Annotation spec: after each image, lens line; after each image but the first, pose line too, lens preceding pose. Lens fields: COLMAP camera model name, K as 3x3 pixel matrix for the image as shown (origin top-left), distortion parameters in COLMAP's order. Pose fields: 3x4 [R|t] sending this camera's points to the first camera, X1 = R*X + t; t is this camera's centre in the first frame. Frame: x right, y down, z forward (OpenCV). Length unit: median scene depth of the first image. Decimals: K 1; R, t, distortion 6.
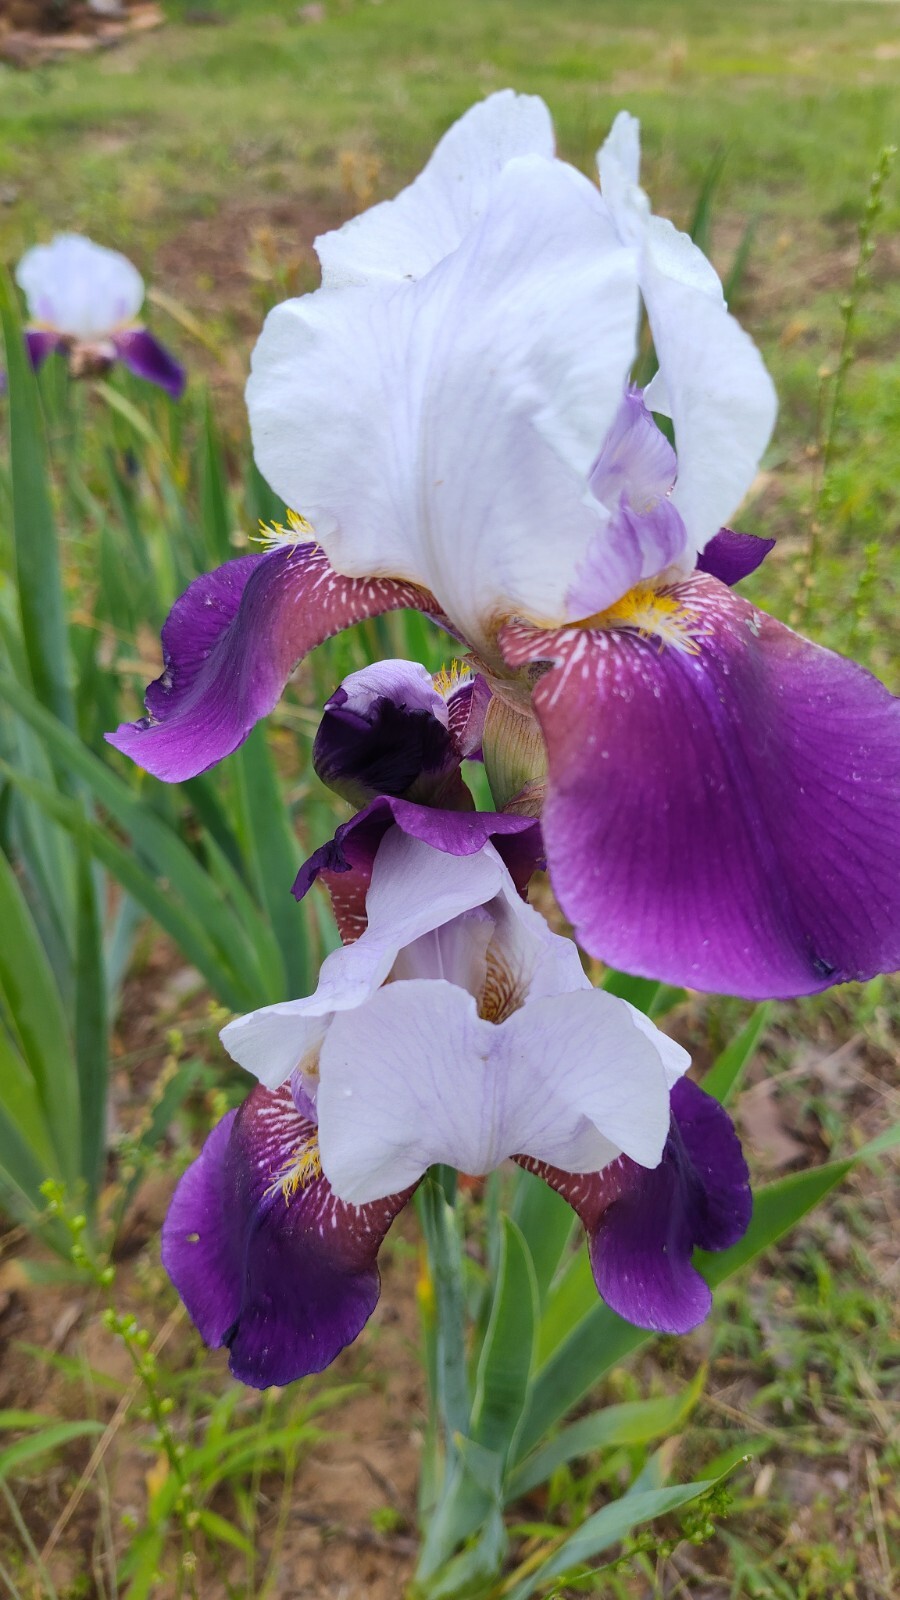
lens RADIAL K [[1134.7, 0, 450.0], [0, 1134.7, 800.0], [0, 0, 1]] dist [0.001023, -0.046927]
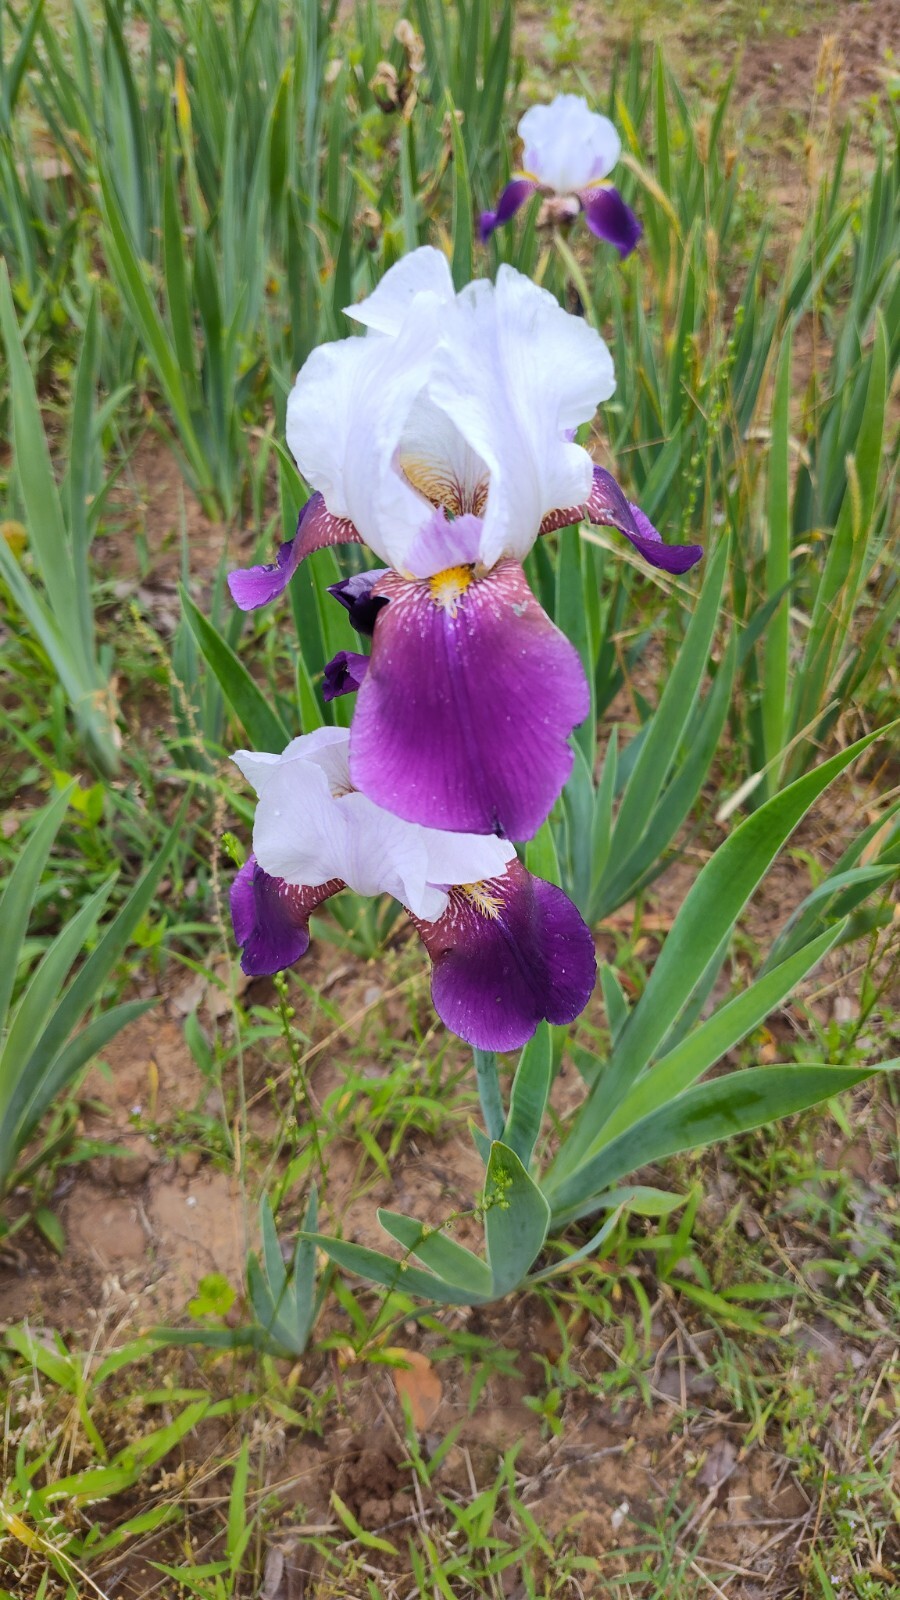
lens RADIAL K [[1134.7, 0, 450.0], [0, 1134.7, 800.0], [0, 0, 1]] dist [0.001023, -0.046927]
pose [[0.864246, 0.321530, -0.386908, 0.268473], [-0.252732, 0.942495, 0.218702, -0.068528], [0.434977, -0.091228, 0.895808, -0.143840]]
